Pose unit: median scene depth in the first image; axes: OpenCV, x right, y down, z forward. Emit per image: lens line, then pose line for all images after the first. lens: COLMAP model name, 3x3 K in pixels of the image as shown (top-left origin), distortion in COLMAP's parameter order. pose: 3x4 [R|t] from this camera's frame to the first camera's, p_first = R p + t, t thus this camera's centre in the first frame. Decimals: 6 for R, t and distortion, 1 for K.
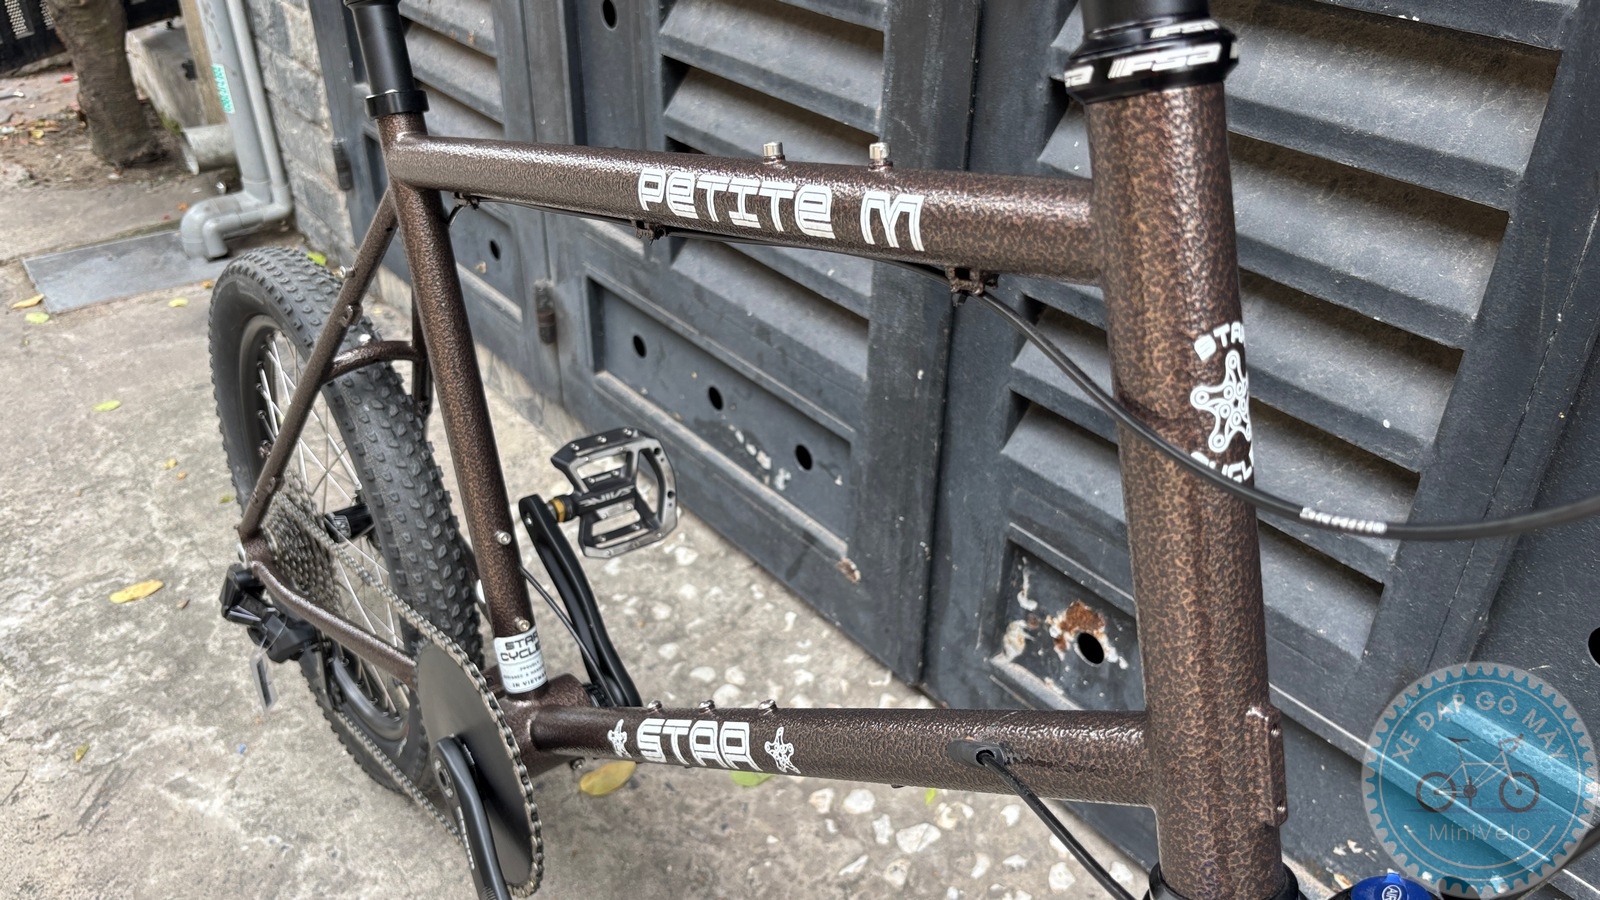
lens RADIAL K [[1235.7, 0, 807.6], [0, 1235.7, 460.9], [0, 0, 1]] dist [0.007483, -0.008952]
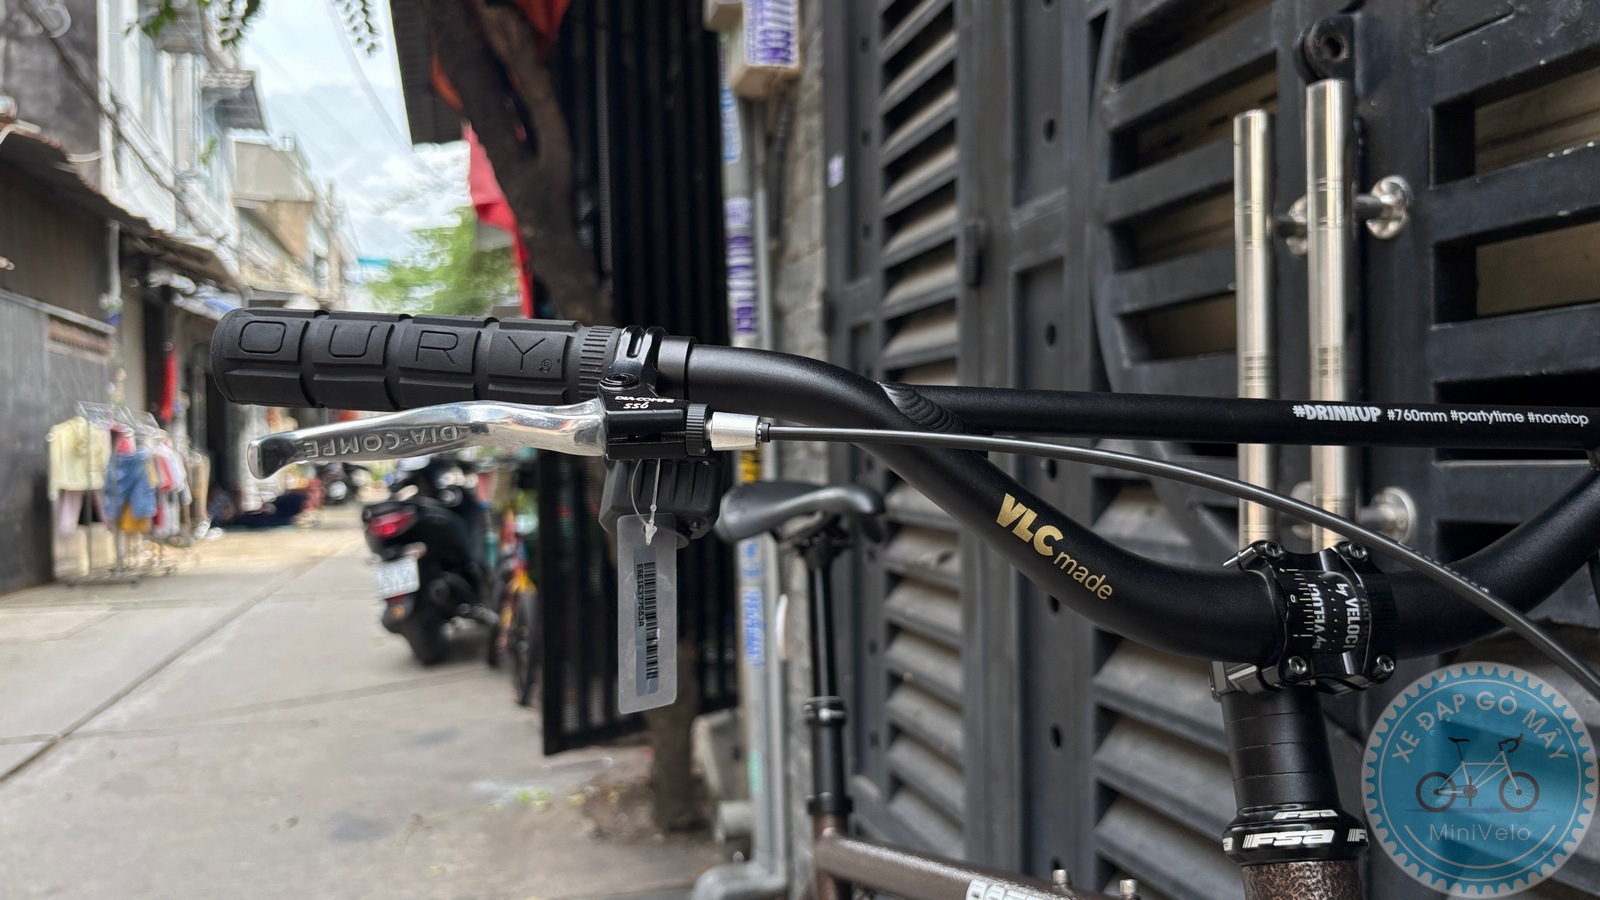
lens RADIAL K [[1235.7, 0, 807.6], [0, 1235.7, 460.9], [0, 0, 1]] dist [0.007483, -0.008952]
pose [[0.917389, -0.024898, -0.397212, 0.087013], [-0.187290, 0.853616, -0.486067, 0.012998], [0.351169, 0.520307, 0.778435, -0.087959]]
